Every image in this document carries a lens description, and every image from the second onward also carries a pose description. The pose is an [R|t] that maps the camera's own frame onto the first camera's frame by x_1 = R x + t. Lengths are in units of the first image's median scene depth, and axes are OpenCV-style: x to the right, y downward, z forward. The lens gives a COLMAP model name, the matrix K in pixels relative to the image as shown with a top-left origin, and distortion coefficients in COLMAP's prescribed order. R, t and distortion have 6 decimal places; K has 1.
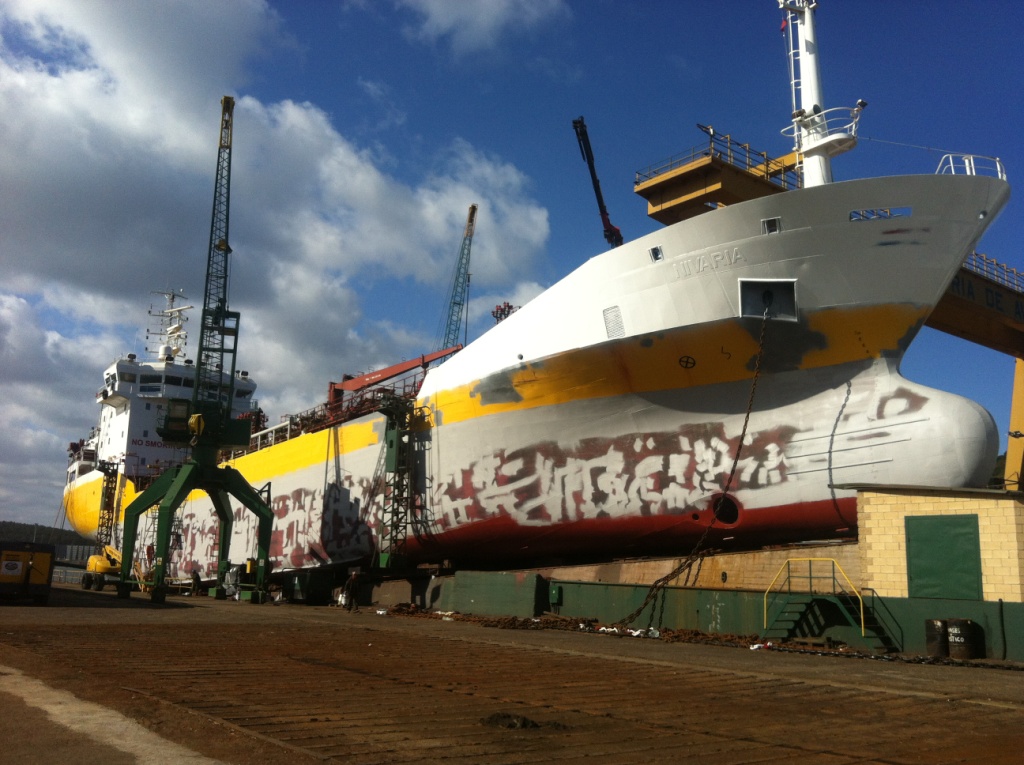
lens RADIAL K [[959.6, 0, 512.0], [0, 959.6, 382.5], [0, 0, 1]] dist [0.042418, -0.141166]
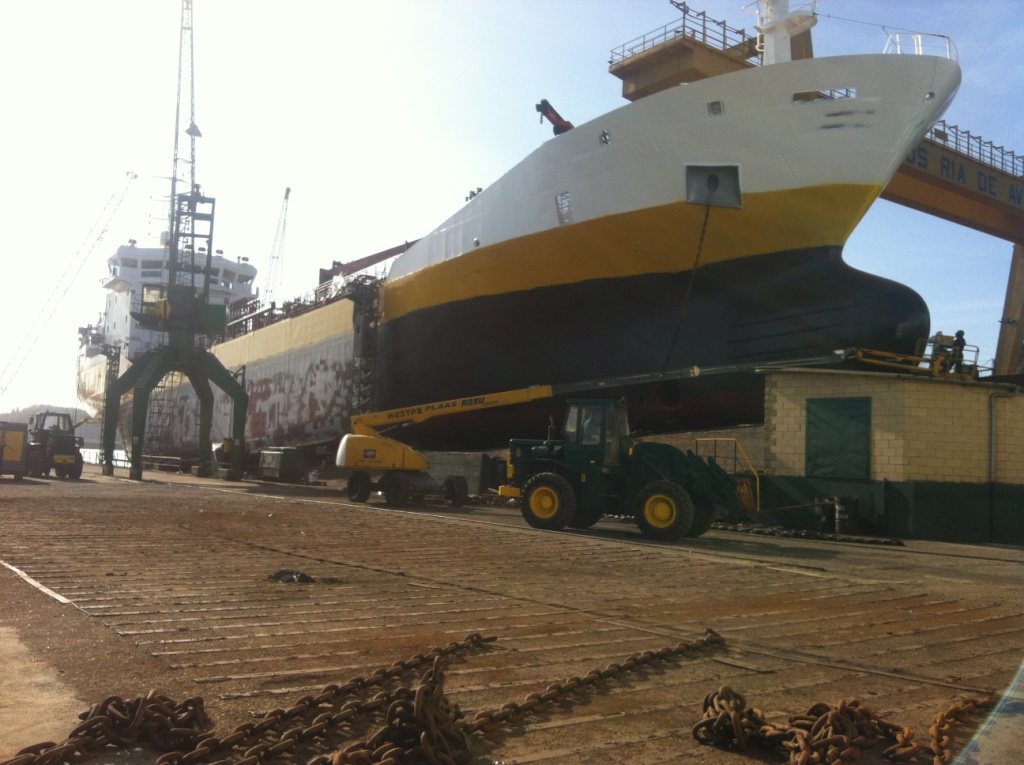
lens RADIAL K [[963.7, 0, 512.0], [0, 963.7, 382.5], [0, 0, 1]] dist [0.000847, -0.018786]
pose [[0.999481, 0.004650, -0.031890, 0.083802], [-0.000877, 0.993092, 0.117338, 0.000918], [0.032216, -0.117250, 0.992580, -0.018670]]
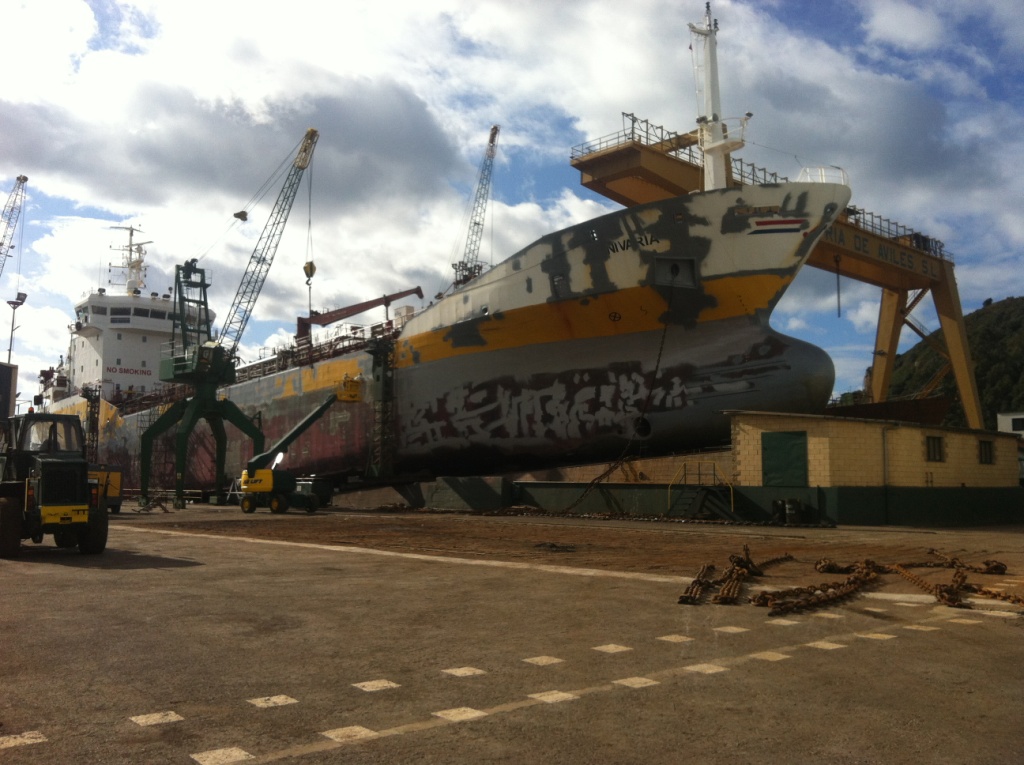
lens RADIAL K [[959.6, 0, 512.0], [0, 959.6, 382.5], [0, 0, 1]] dist [0.042418, -0.141166]
pose [[0.996137, -0.018421, 0.085859, -0.068731], [0.010047, 0.995237, 0.096962, -0.057416], [-0.087236, -0.095725, 0.991578, -0.290150]]
